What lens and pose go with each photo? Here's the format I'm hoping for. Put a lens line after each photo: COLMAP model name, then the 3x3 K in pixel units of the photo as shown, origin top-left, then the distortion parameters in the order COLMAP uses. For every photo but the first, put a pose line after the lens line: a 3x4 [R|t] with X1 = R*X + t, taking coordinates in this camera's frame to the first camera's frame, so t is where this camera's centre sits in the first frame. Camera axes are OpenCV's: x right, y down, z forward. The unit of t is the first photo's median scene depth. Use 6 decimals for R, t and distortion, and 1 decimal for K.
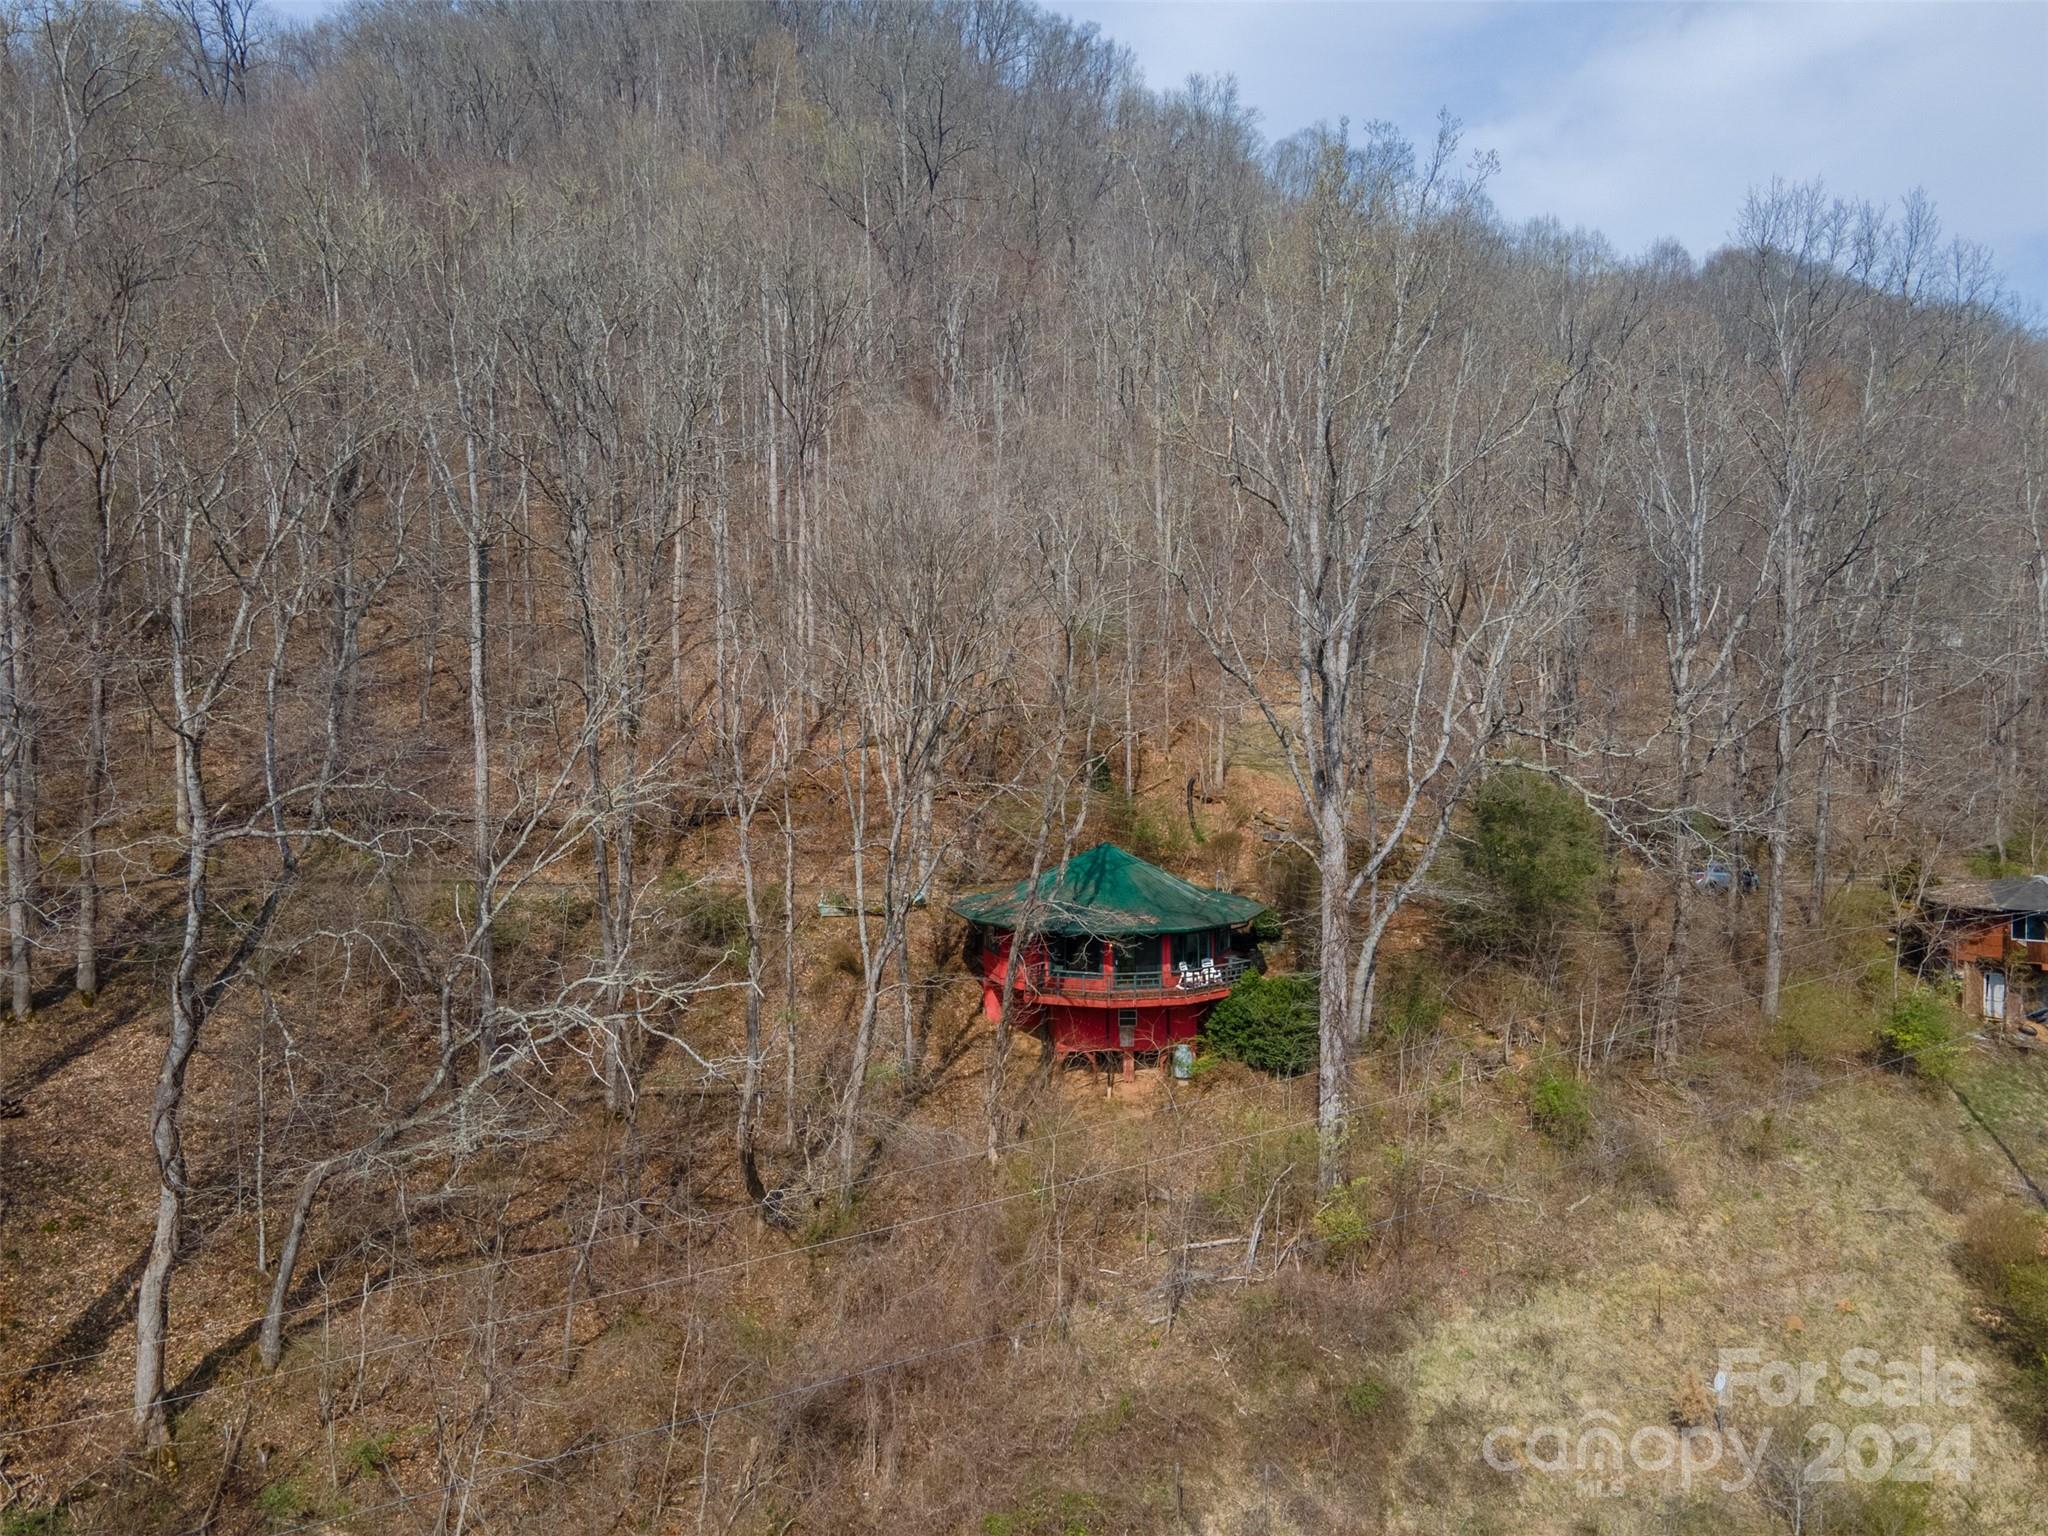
lens RADIAL K [[1488.4, 0, 1013.2], [0, 1488.4, 767.7], [0, 0, 1]] dist [0.051431, 0.005186]
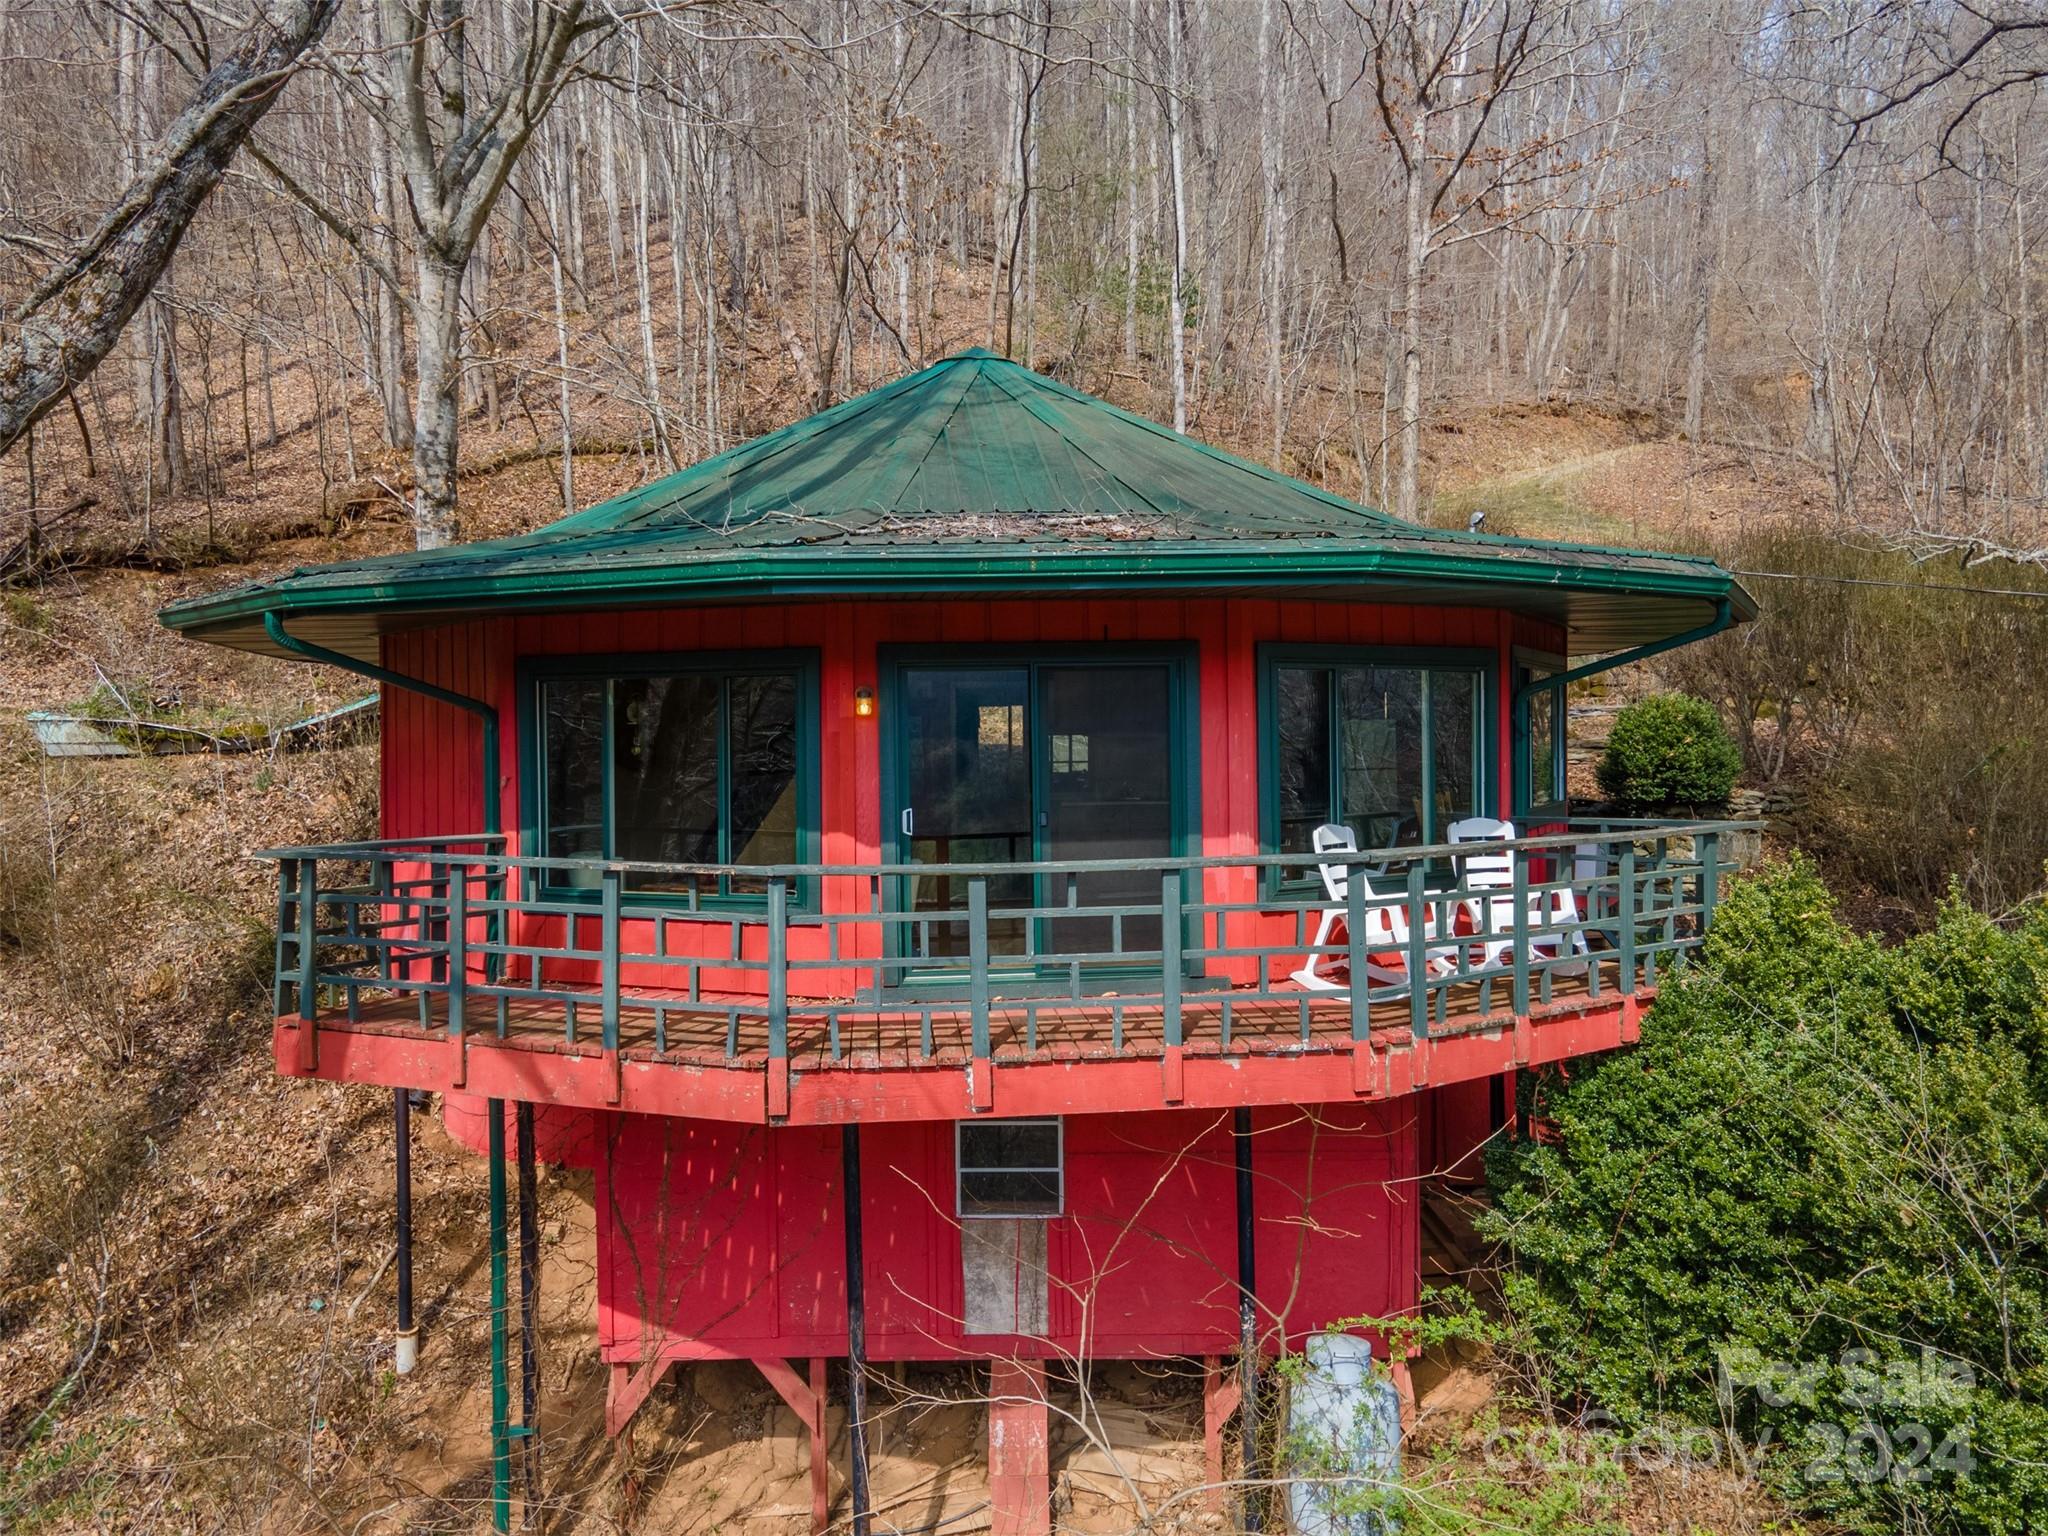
lens RADIAL K [[1494.3, 0, 1020.4], [0, 1494.3, 765.9], [0, 0, 1]] dist [0.035295, 0.006535]
pose [[0.996593, -0.005663, -0.082280, 0.093799], [0.003442, 0.999626, -0.027112, 0.128681], [0.082403, 0.026737, 0.996240, 0.839844]]
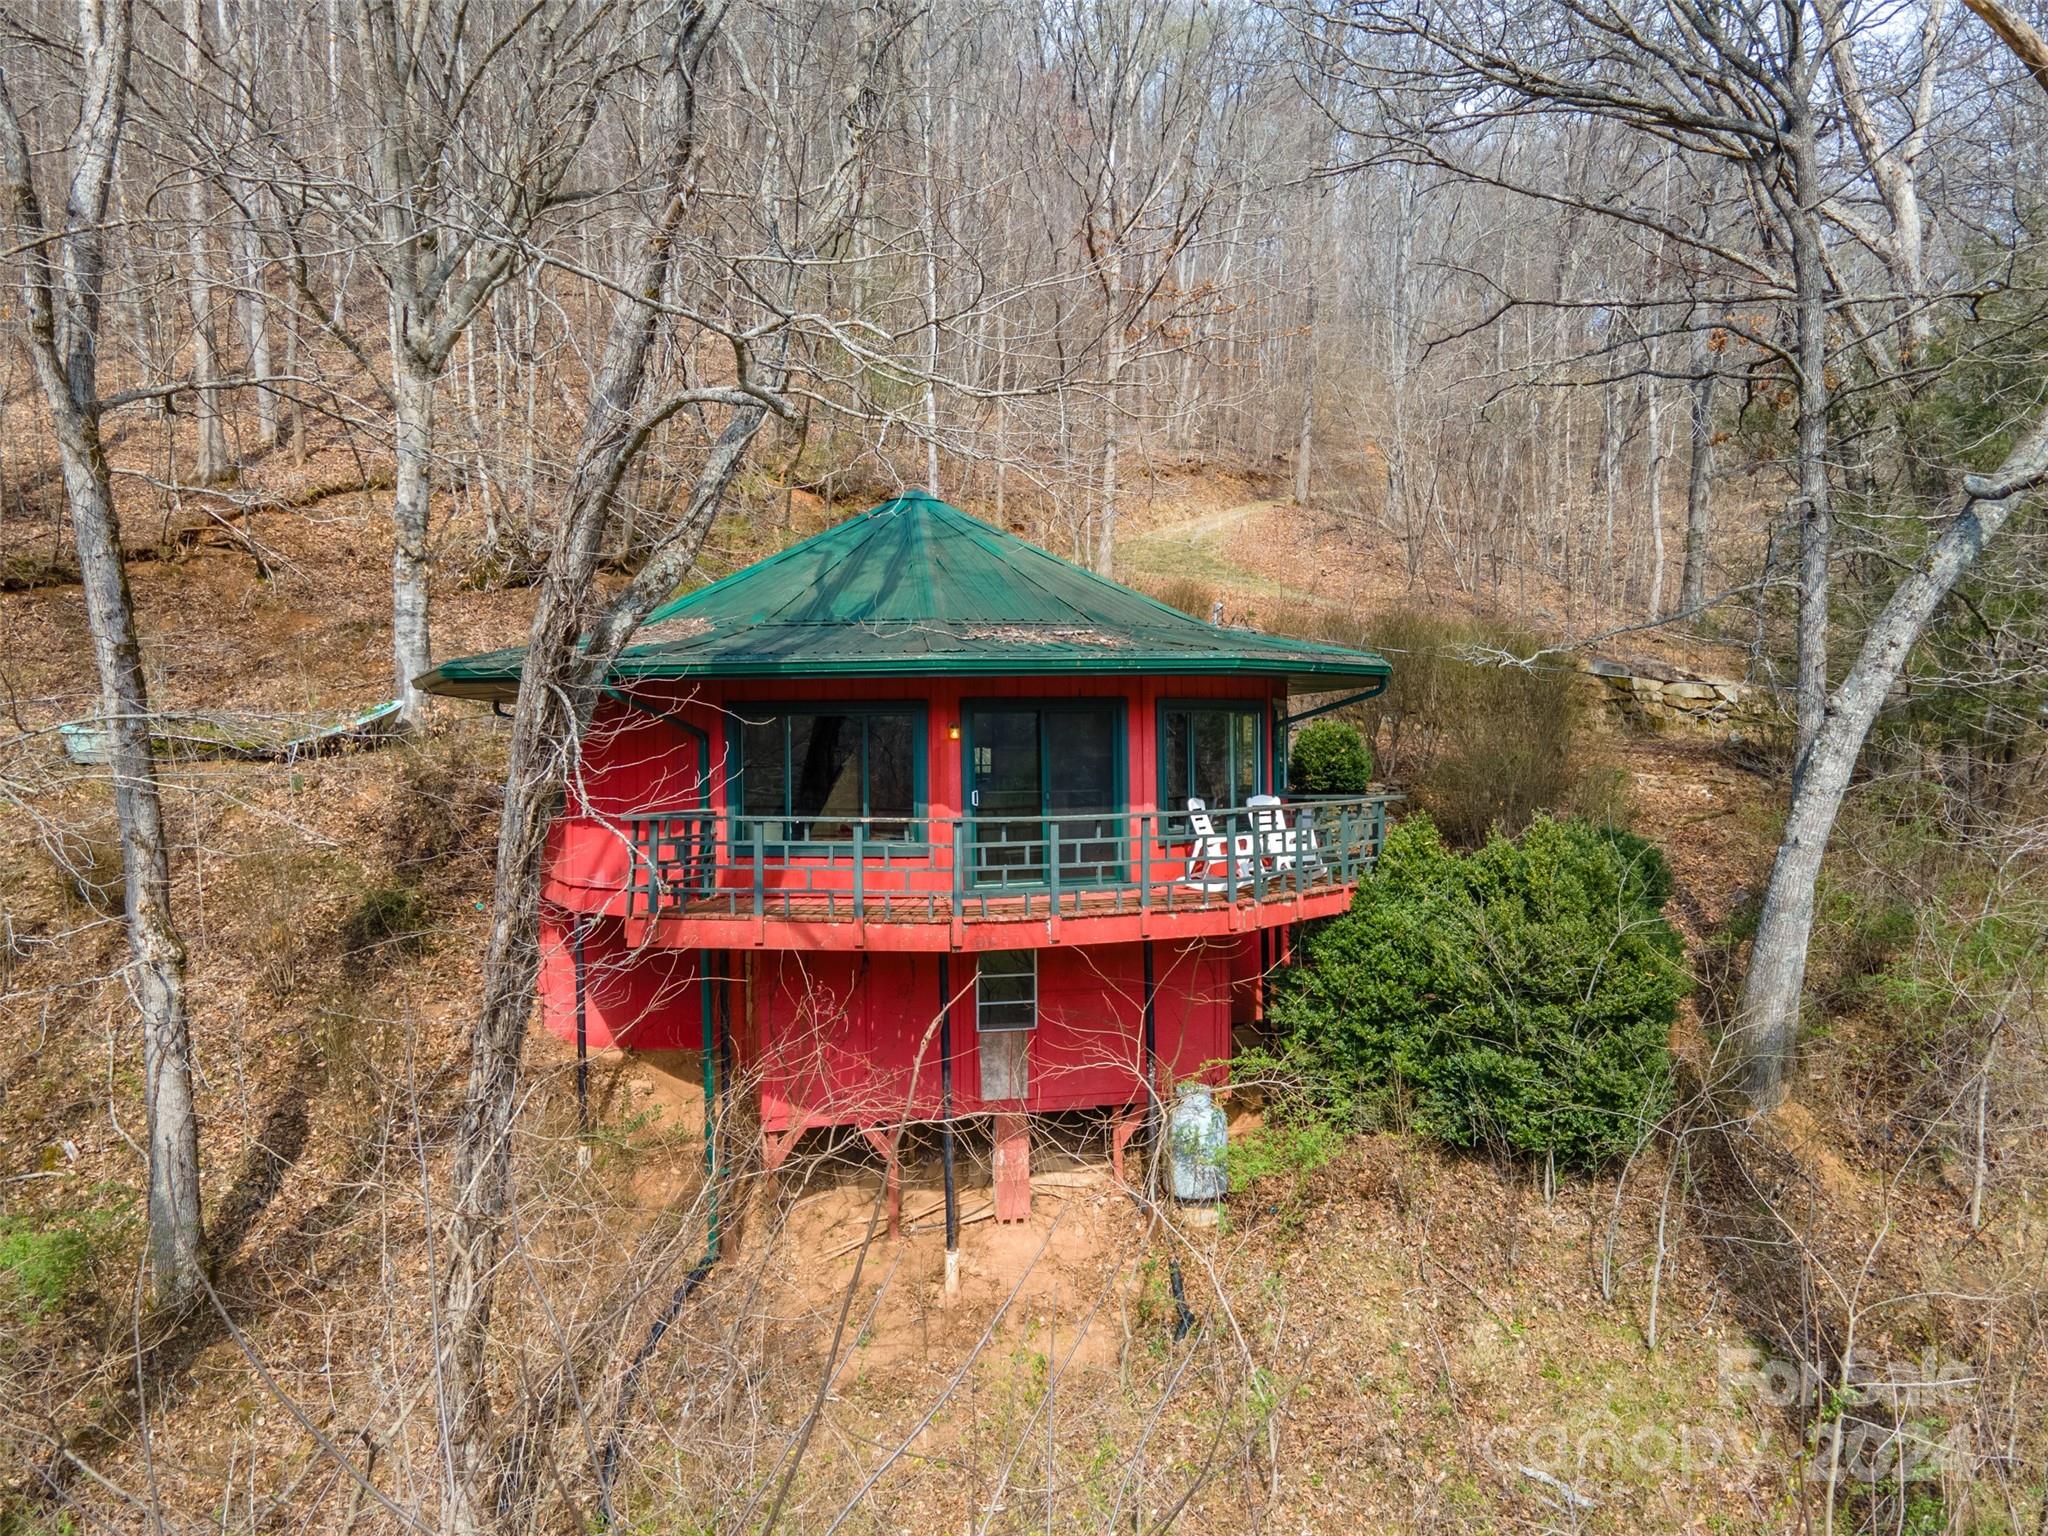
lens RADIAL K [[1493.0, 0, 1020.3], [0, 1493.0, 762.7], [0, 0, 1]] dist [0.030875, 0.036786]
pose [[0.986067, -0.008012, 0.166153, 0.031593], [0.013383, 0.999422, -0.031236, 0.132459], [-0.165807, 0.033025, 0.985605, 0.719863]]
